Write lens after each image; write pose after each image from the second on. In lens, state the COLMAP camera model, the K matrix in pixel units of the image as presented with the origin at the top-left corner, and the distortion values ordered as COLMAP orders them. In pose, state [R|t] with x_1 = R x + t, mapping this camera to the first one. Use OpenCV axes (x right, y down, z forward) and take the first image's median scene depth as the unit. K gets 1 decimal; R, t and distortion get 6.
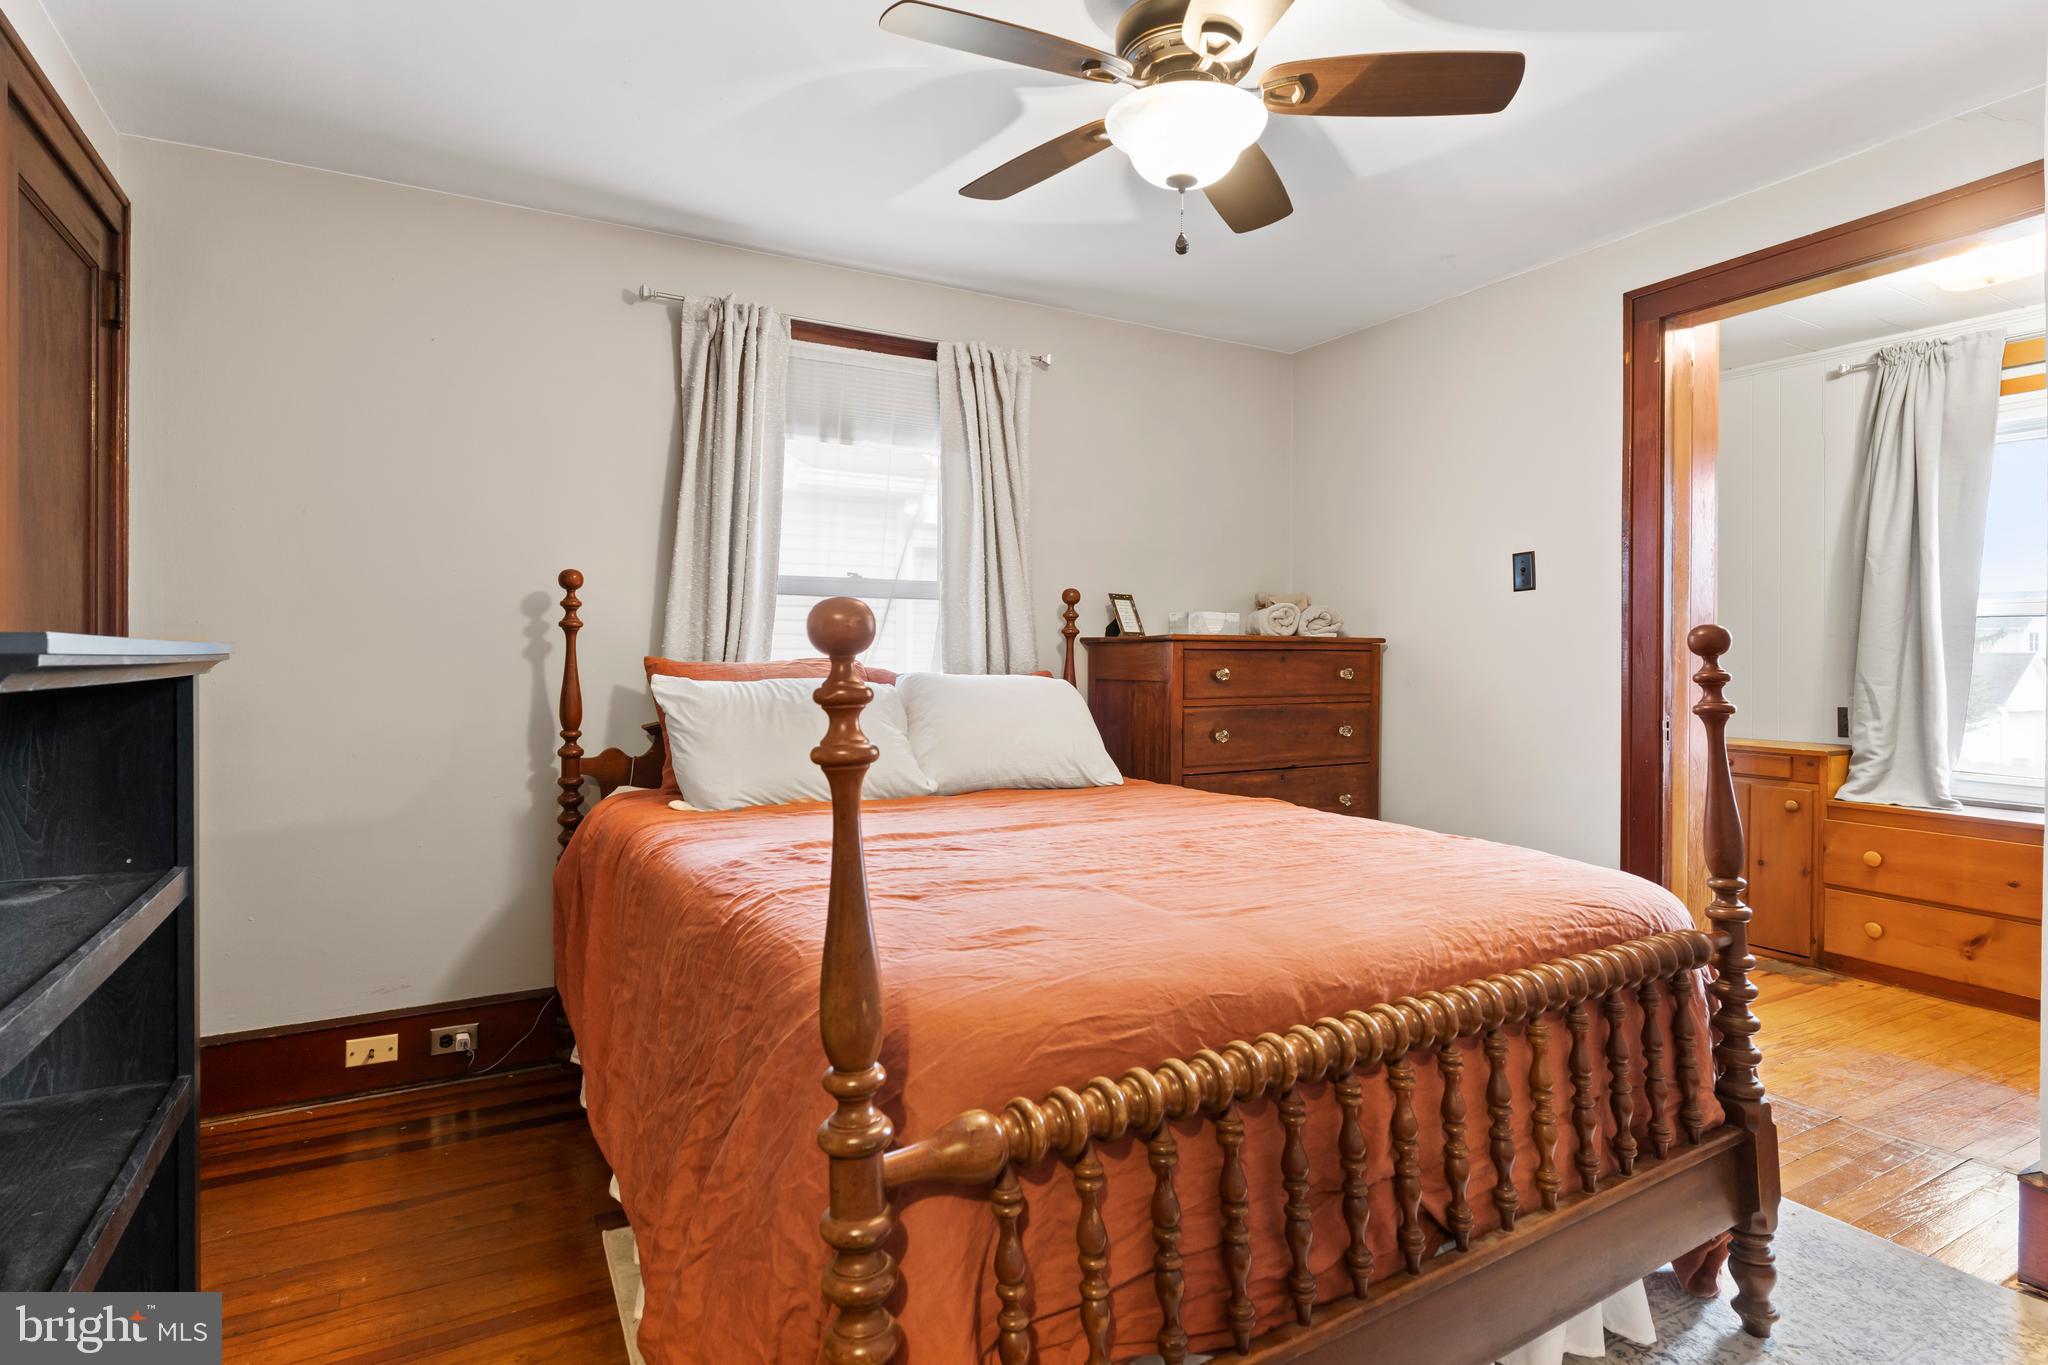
lens RADIAL K [[1053.6, 0, 1020.7], [0, 1053.6, 665.8], [0, 0, 1]] dist [-0.006663, 0.002972]
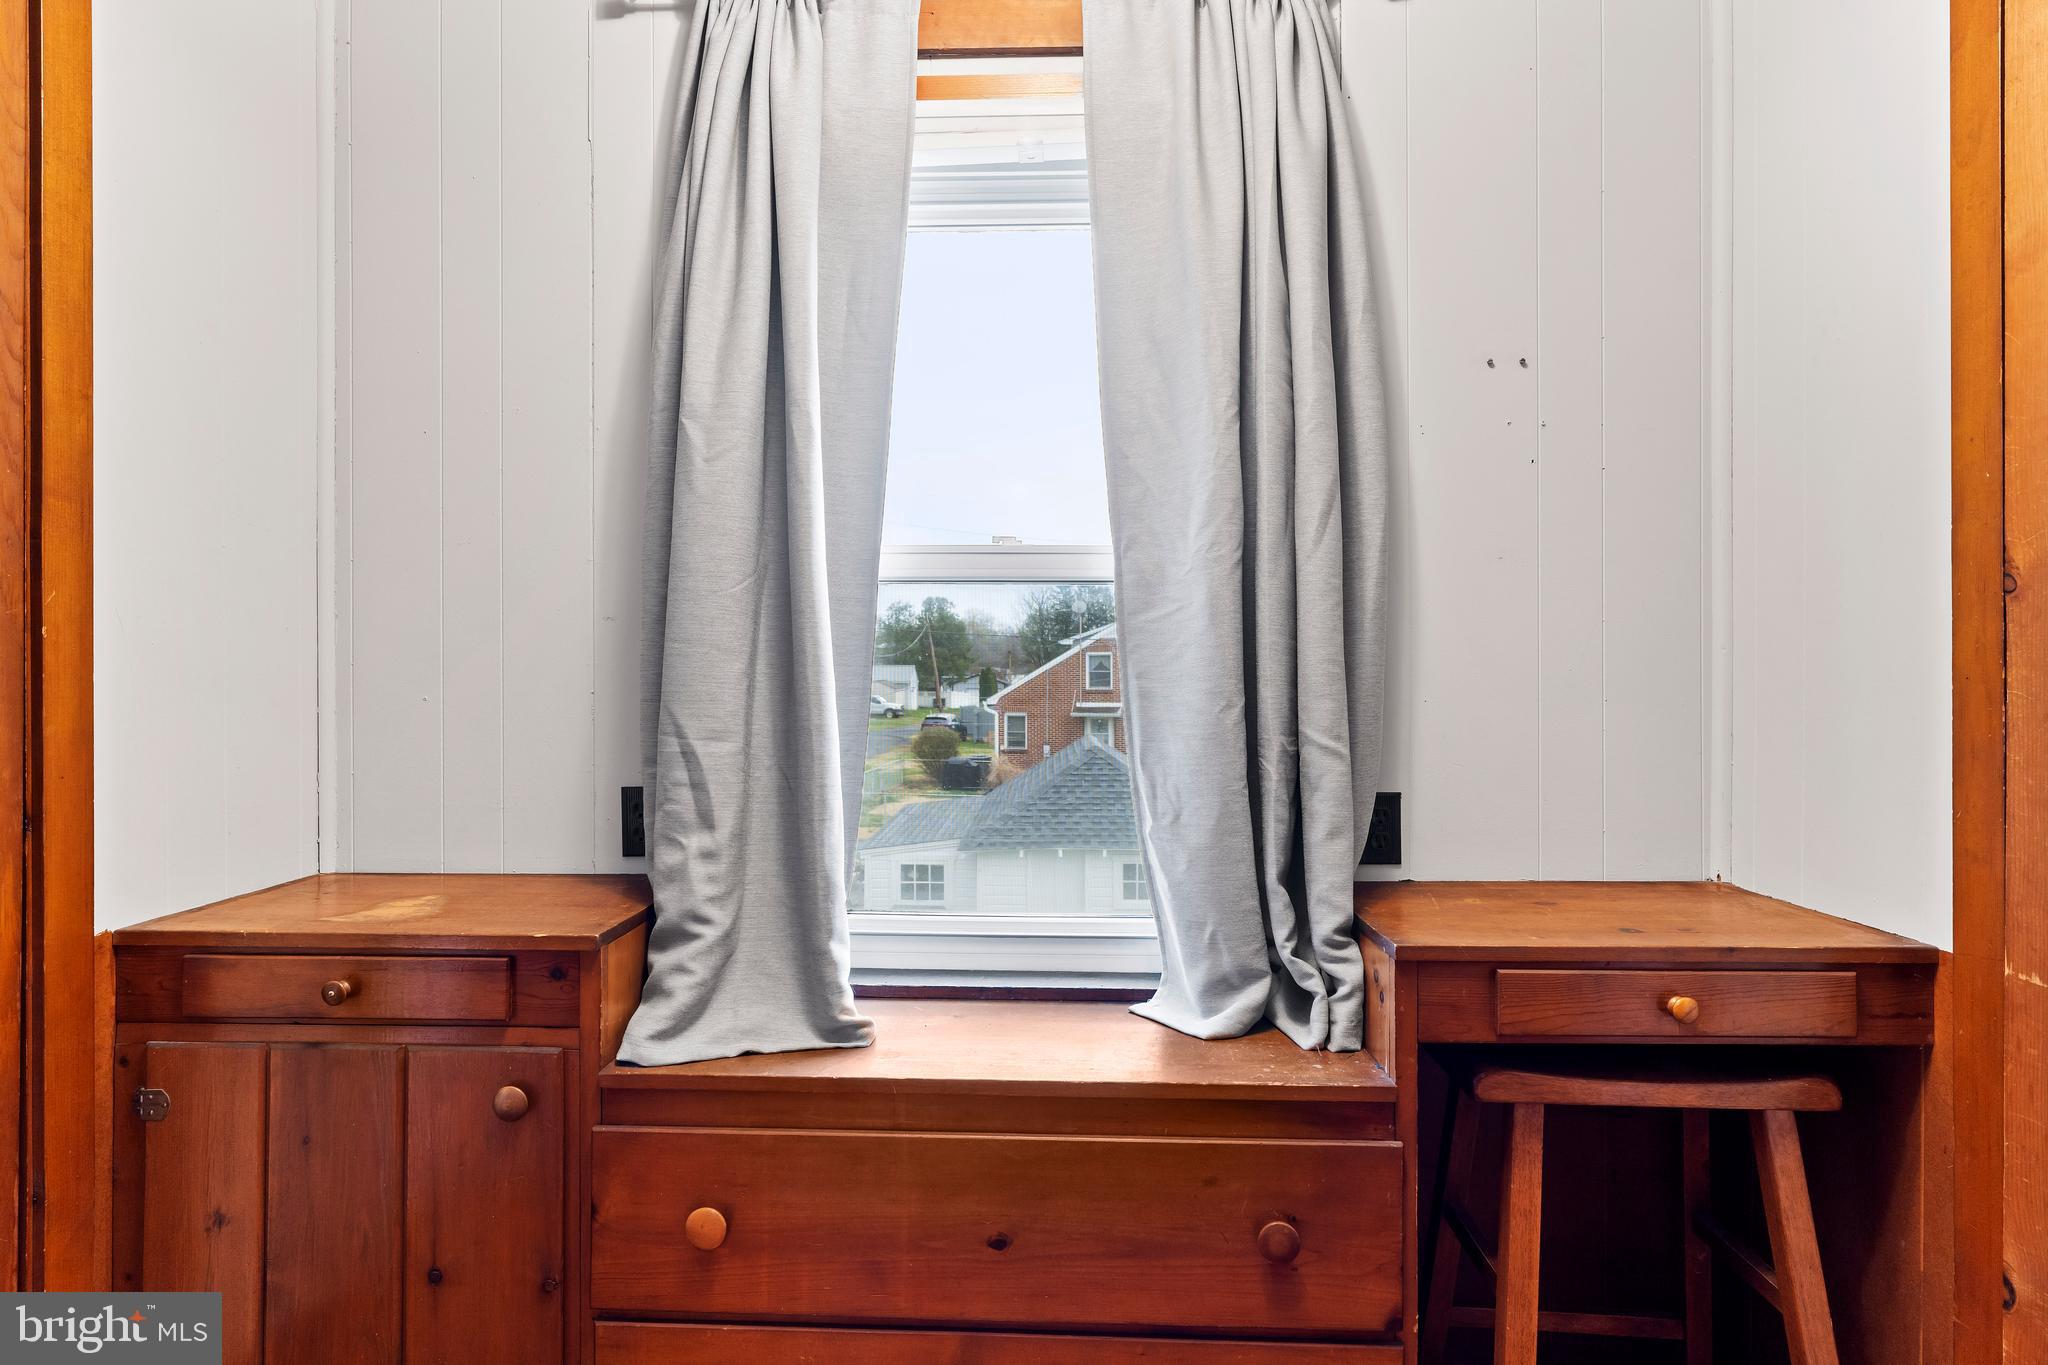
lens RADIAL K [[1053.6, 0, 1019.0], [0, 1053.6, 675.0], [0, 0, 1]] dist [-0.006663, 0.002972]
pose [[0.526137, -0.004390, 0.850389, 0.537287], [0.008577, 0.999963, -0.000145, -0.005221], [-0.850357, 0.007371, 0.526155, 0.686932]]
